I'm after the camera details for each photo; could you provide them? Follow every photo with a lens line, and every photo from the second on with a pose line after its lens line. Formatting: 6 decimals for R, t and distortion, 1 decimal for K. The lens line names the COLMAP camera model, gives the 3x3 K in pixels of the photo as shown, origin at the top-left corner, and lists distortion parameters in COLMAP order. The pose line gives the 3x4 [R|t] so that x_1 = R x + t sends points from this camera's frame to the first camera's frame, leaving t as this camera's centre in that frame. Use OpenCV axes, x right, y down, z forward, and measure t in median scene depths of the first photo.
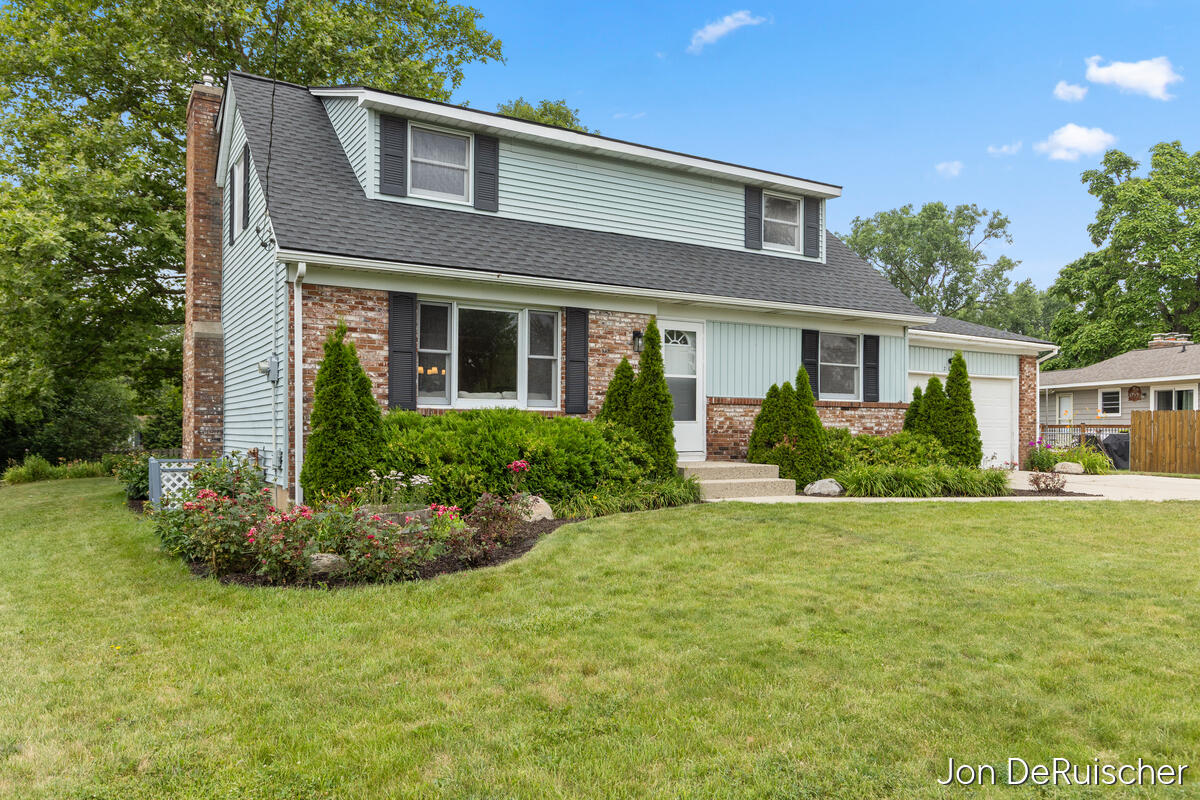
lens RADIAL K [[887.9, 0, 601.9], [0, 887.9, 427.0], [0, 0, 1]] dist [-0.005591, -0.001129]
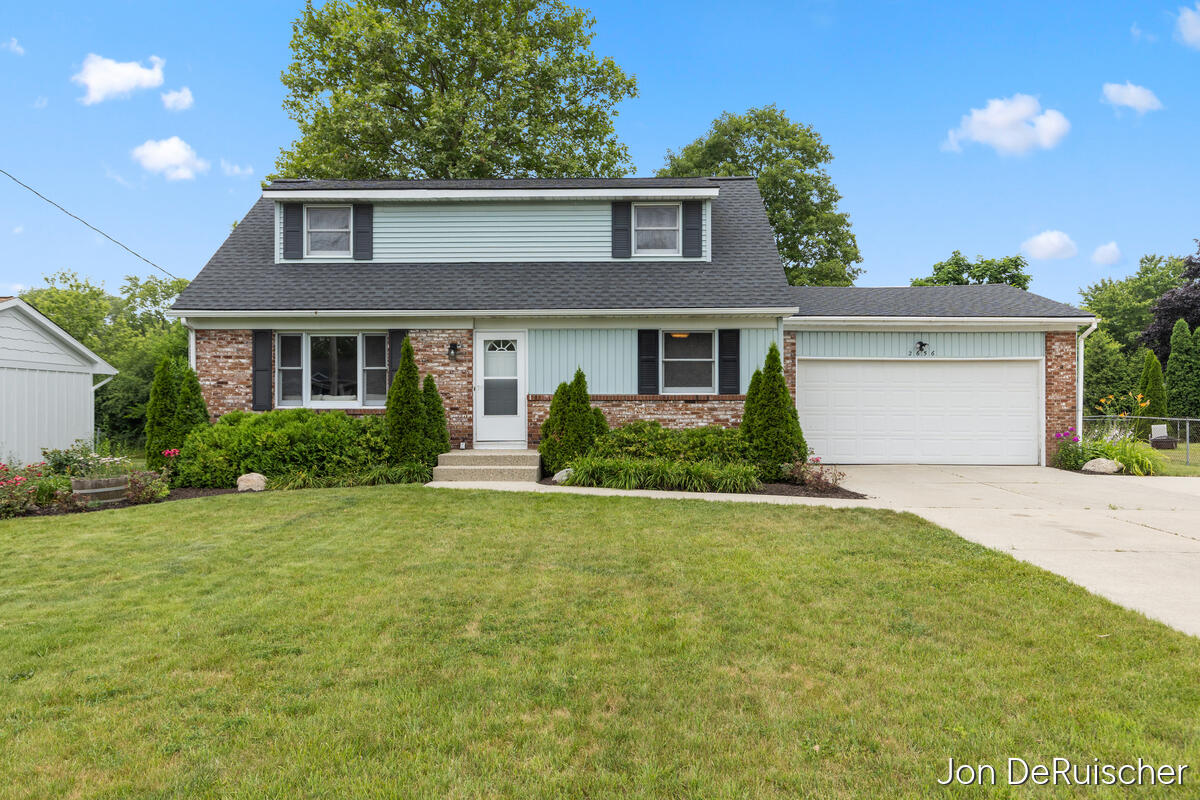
lens RADIAL K [[825.2, 0, 600.0], [0, 825.2, 400.0], [0, 0, 1]] dist [0.001798, -0.000201]
pose [[0.835974, -0.007822, -0.548714, 0.846374], [0.006875, 0.999969, -0.003782, -0.023254], [0.548726, -0.000611, 0.836002, 0.148363]]
